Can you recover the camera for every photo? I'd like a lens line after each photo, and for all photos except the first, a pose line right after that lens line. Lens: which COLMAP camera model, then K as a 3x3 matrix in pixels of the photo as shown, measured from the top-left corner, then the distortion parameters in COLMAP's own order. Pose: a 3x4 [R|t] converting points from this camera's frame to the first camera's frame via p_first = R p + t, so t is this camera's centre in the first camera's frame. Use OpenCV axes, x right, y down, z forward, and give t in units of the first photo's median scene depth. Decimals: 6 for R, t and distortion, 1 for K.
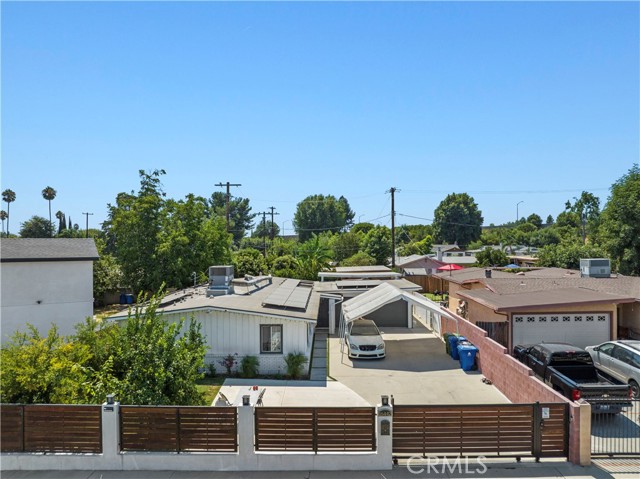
lens RADIAL K [[450.5, 0, 319.1], [0, 450.5, 236.9], [0, 0, 1]] dist [-0.050525, 0.025470]
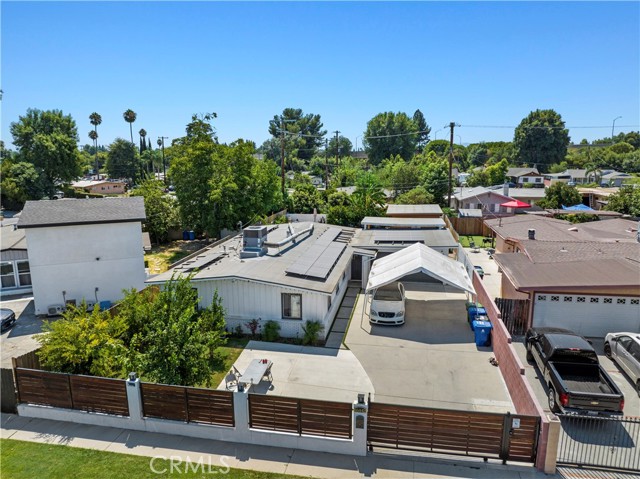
lens RADIAL K [[450.5, 0, 319.1], [0, 450.5, 236.9], [0, 0, 1]] dist [-0.050525, 0.025470]
pose [[0.985367, 0.030308, -0.167731, 0.126485], [0.003160, 0.980647, 0.195759, -0.138952], [0.170418, -0.193425, 0.966201, -0.001190]]
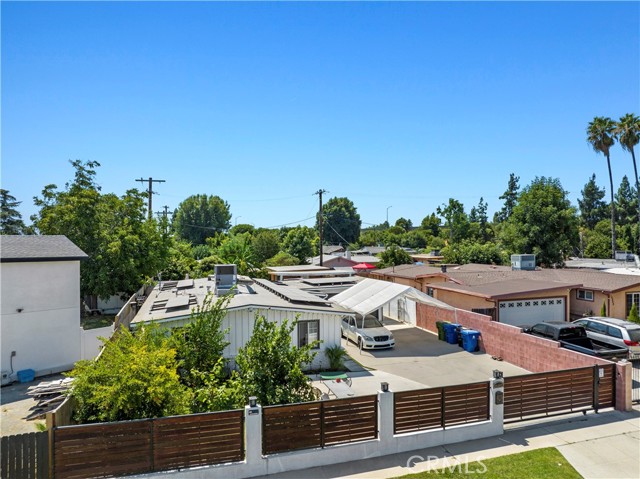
lens RADIAL K [[450.5, 0, 319.1], [0, 450.5, 236.9], [0, 0, 1]] dist [-0.050525, 0.025470]
pose [[0.952396, 0.003007, 0.304848, -0.367915], [-0.001419, 0.999984, -0.005430, 0.012190], [-0.304860, 0.004739, 0.952386, 0.029944]]
